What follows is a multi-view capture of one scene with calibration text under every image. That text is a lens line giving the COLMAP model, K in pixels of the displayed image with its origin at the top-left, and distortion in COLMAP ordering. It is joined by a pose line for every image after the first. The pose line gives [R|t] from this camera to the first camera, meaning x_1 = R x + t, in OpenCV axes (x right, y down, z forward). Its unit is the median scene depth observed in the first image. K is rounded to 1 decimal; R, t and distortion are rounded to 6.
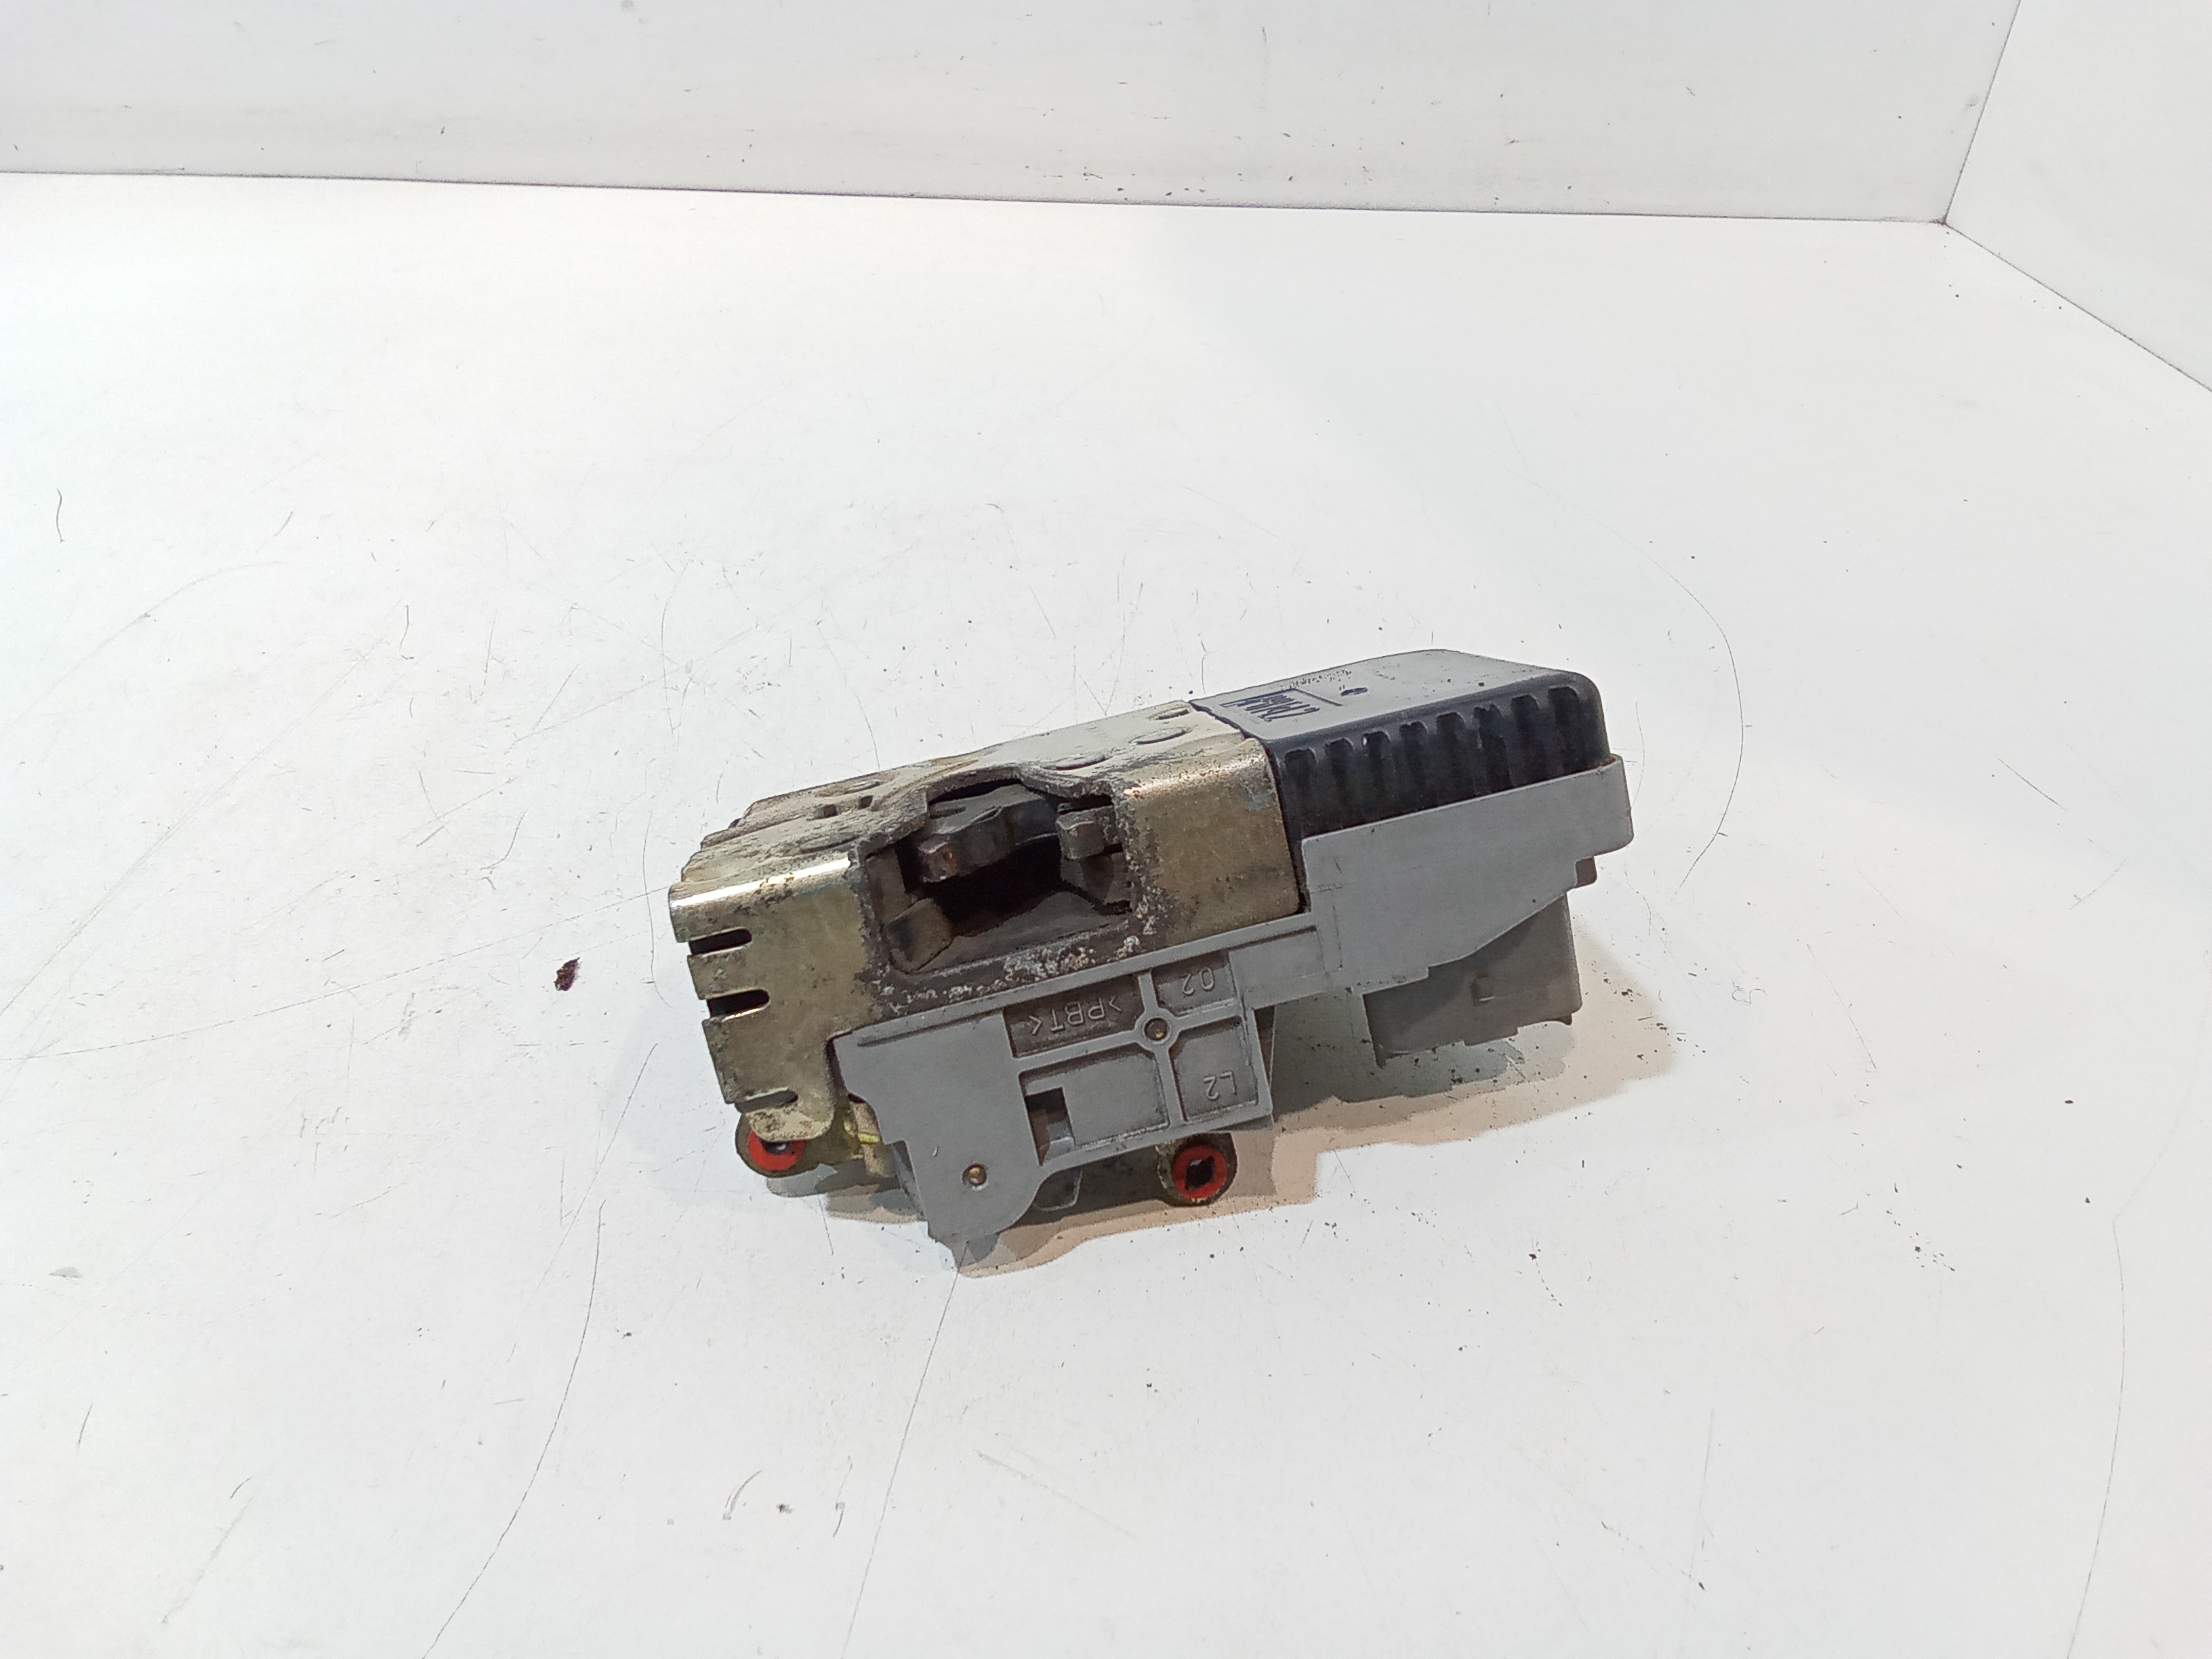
lens RADIAL K [[1576.0, 0, 1099.9], [0, 1576.0, 834.8], [0, 0, 1]] dist [0.078461, -0.110942]
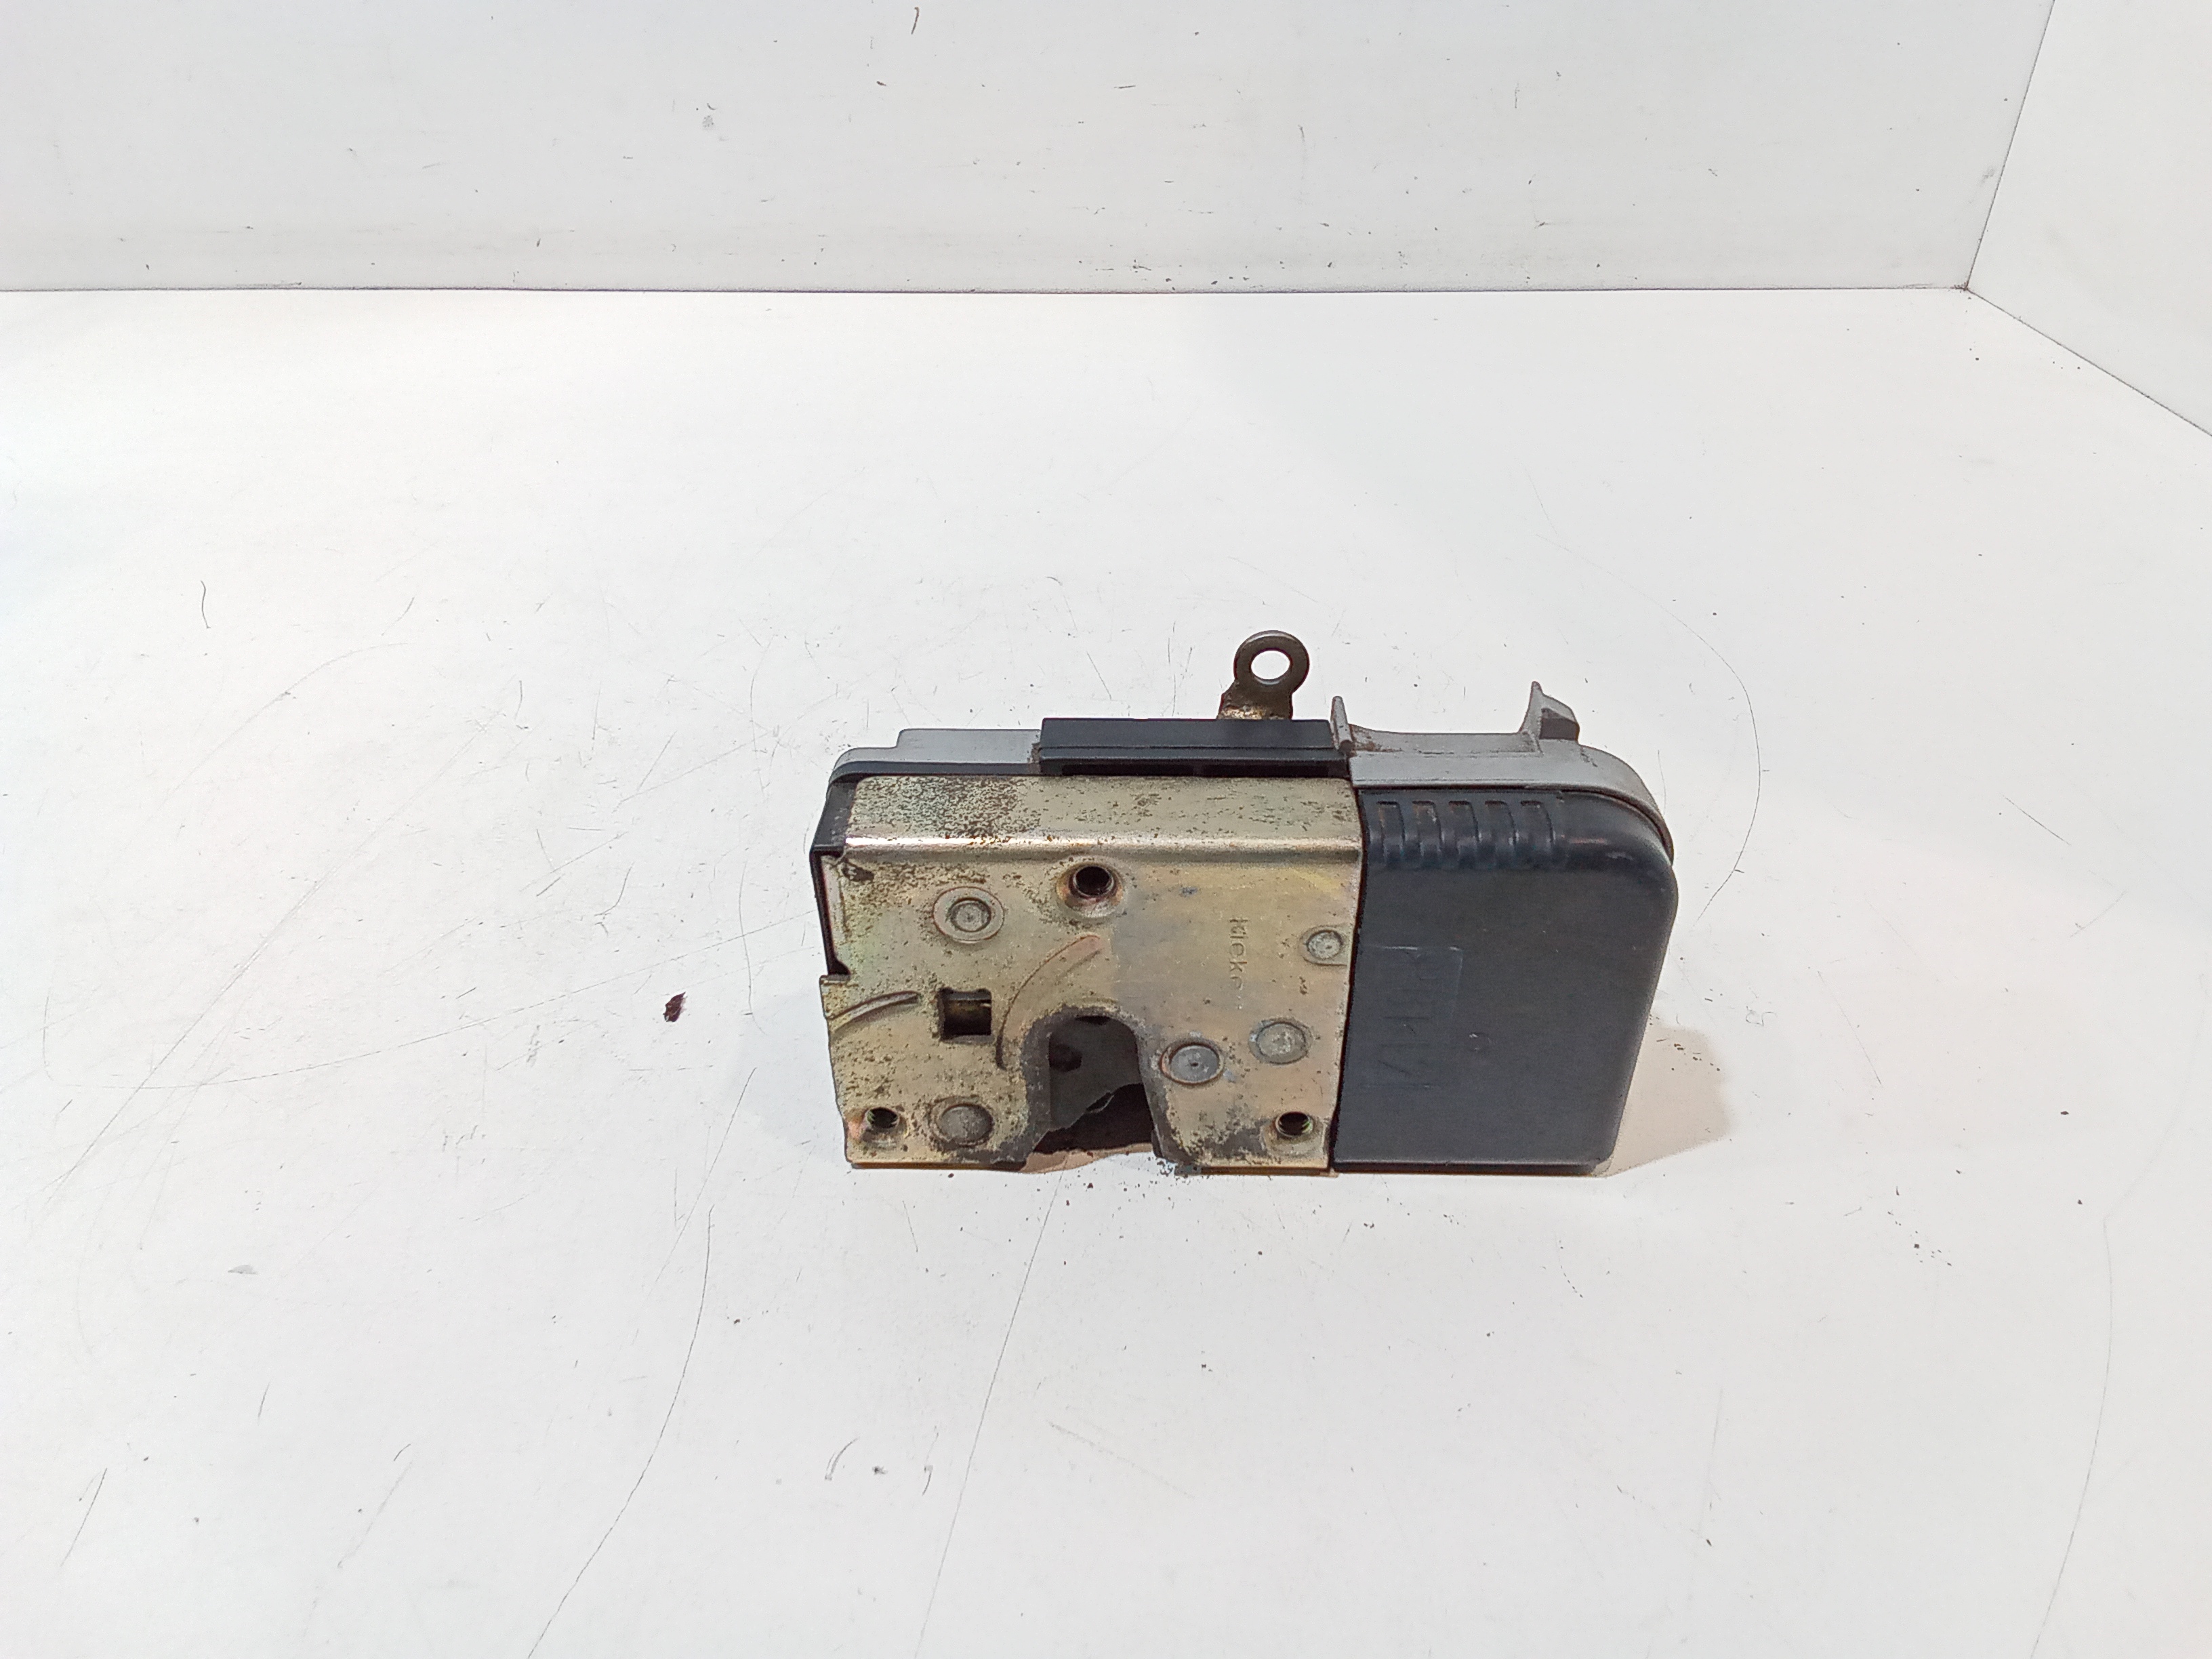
lens RADIAL K [[1576.0, 0, 1099.9], [0, 1576.0, 834.8], [0, 0, 1]] dist [0.078461, -0.110942]
pose [[0.999196, -0.013986, -0.037578, 0.003441], [0.012385, 0.999020, -0.042484, 0.014801], [0.038136, 0.041985, 0.998390, -0.078674]]
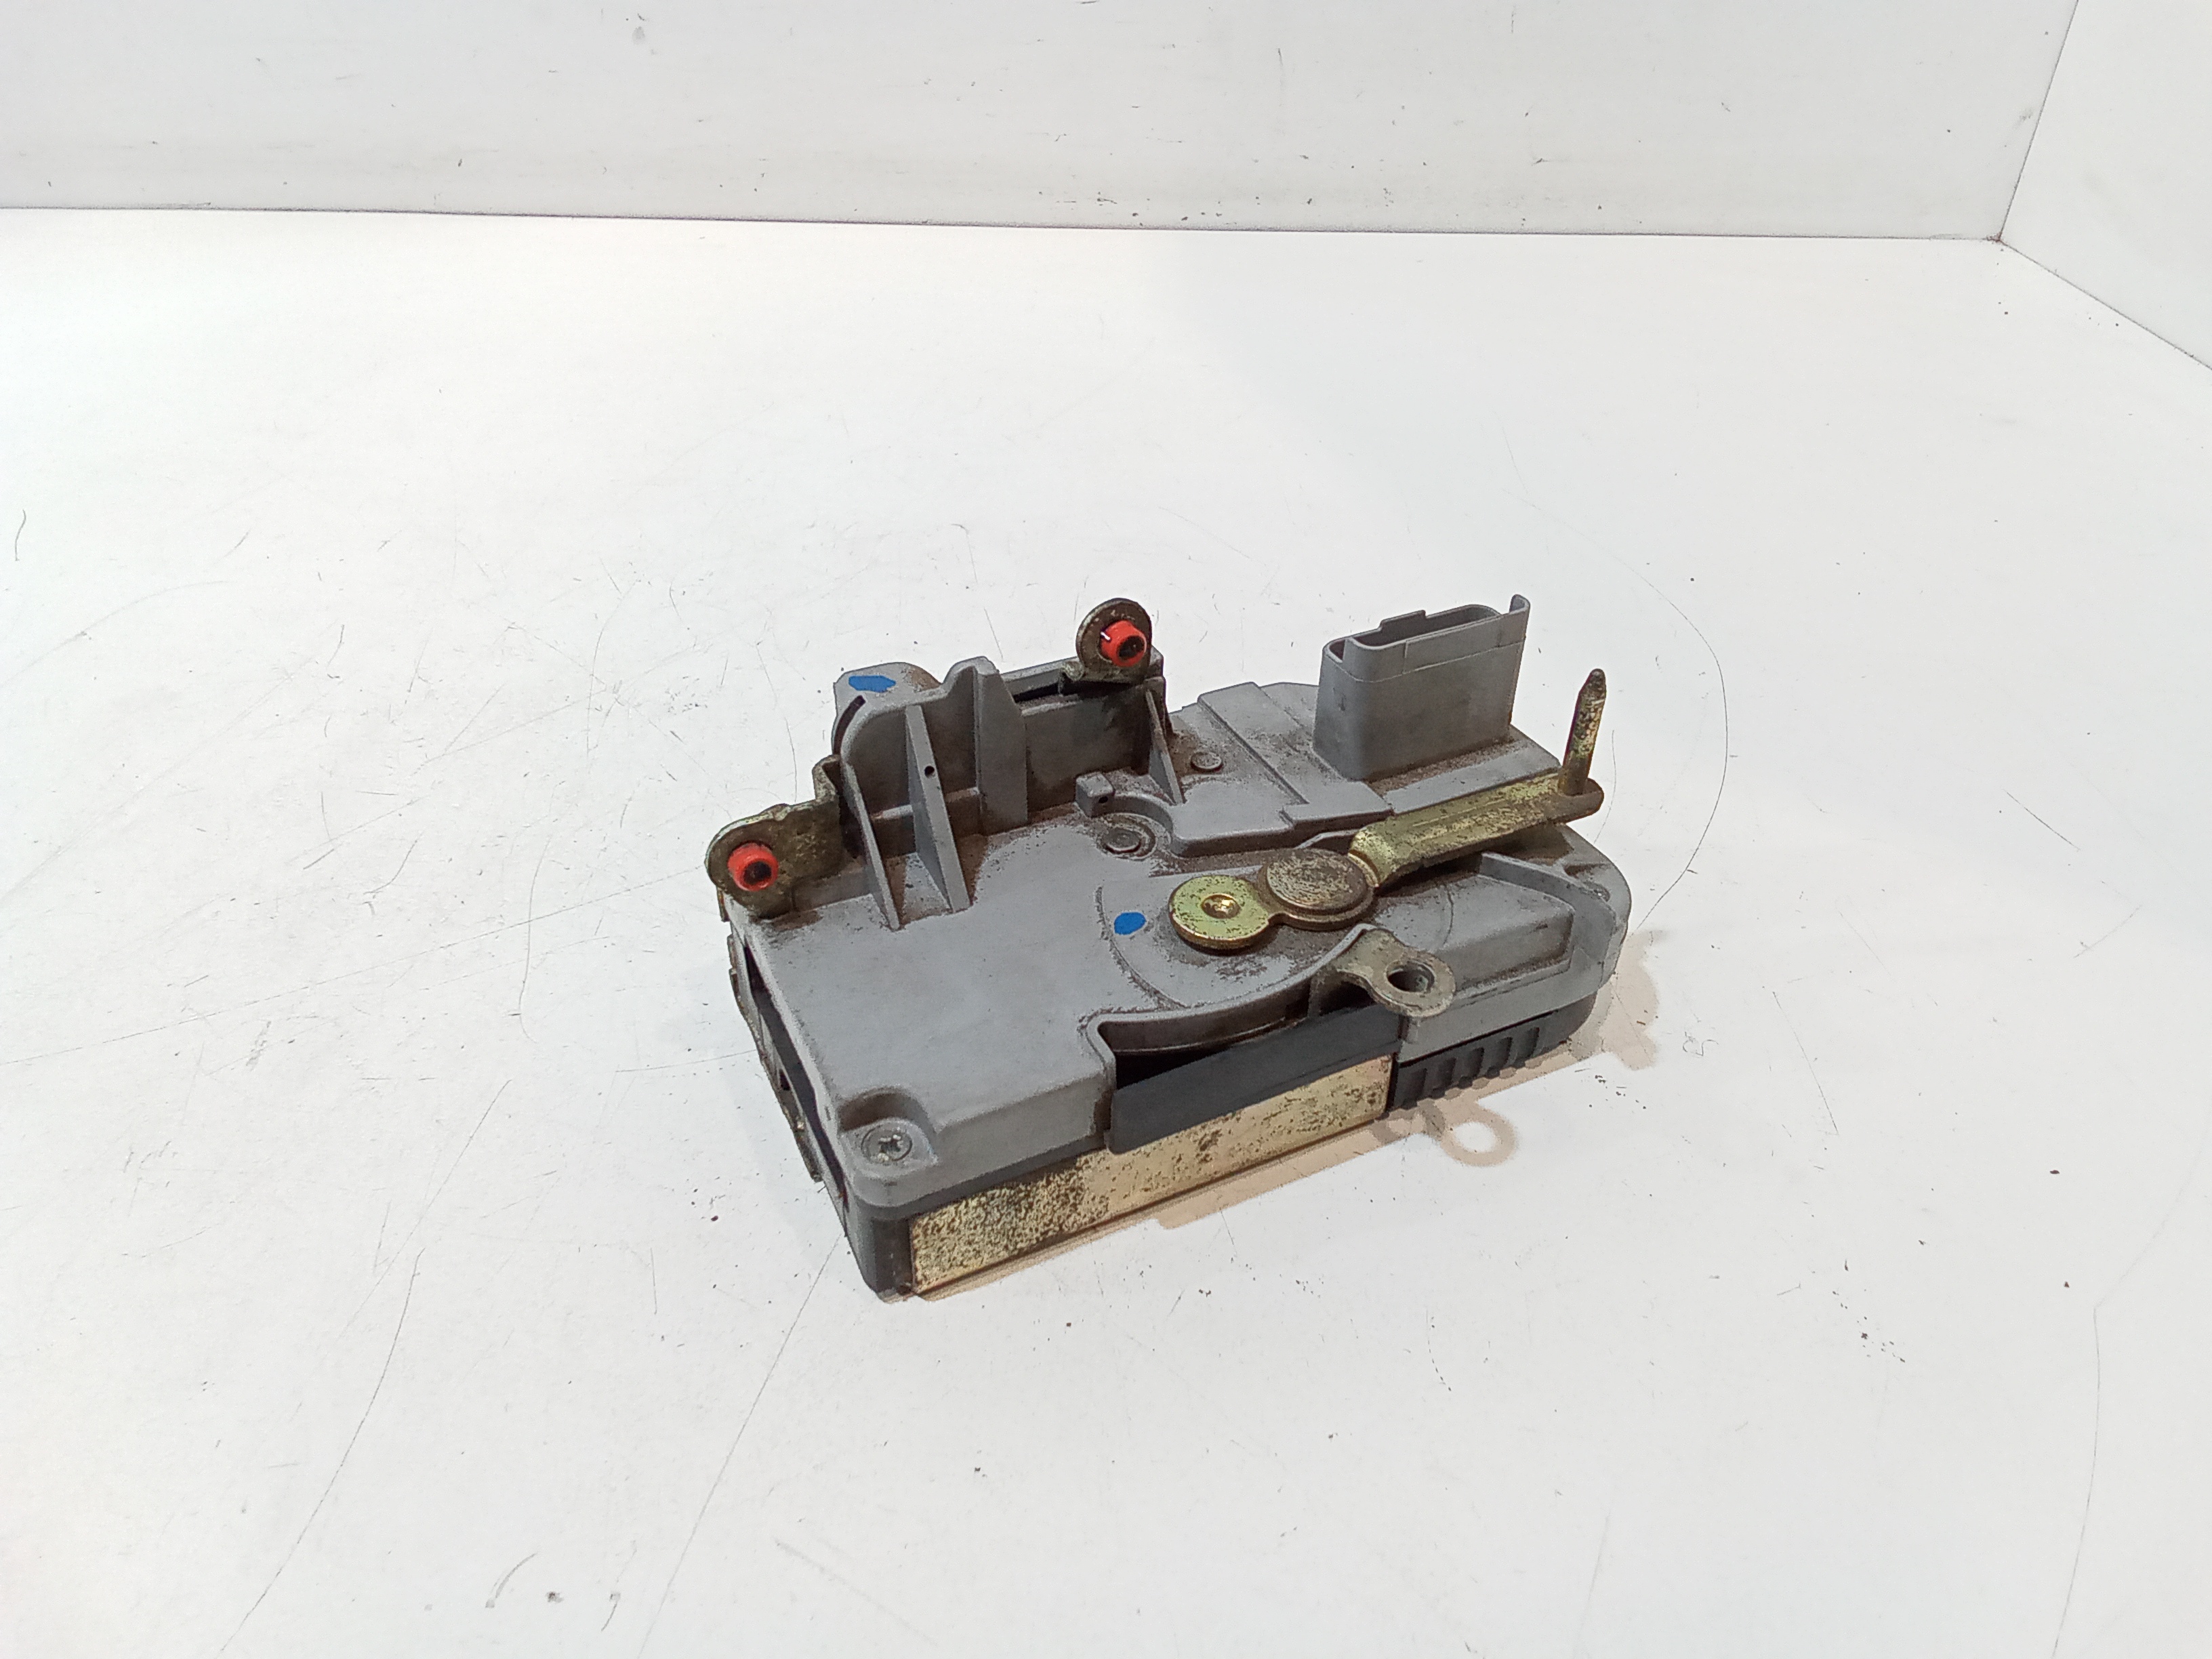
lens RADIAL K [[1569.9, 0, 1106.0], [0, 1569.9, 829.5], [0, 0, 1]] dist [0.068176, -0.092852]
pose [[0.998512, 0.009290, -0.053743, 0.095628], [-0.010778, 0.999565, -0.027466, 0.004068], [0.053464, 0.028005, 0.998177, 0.059818]]
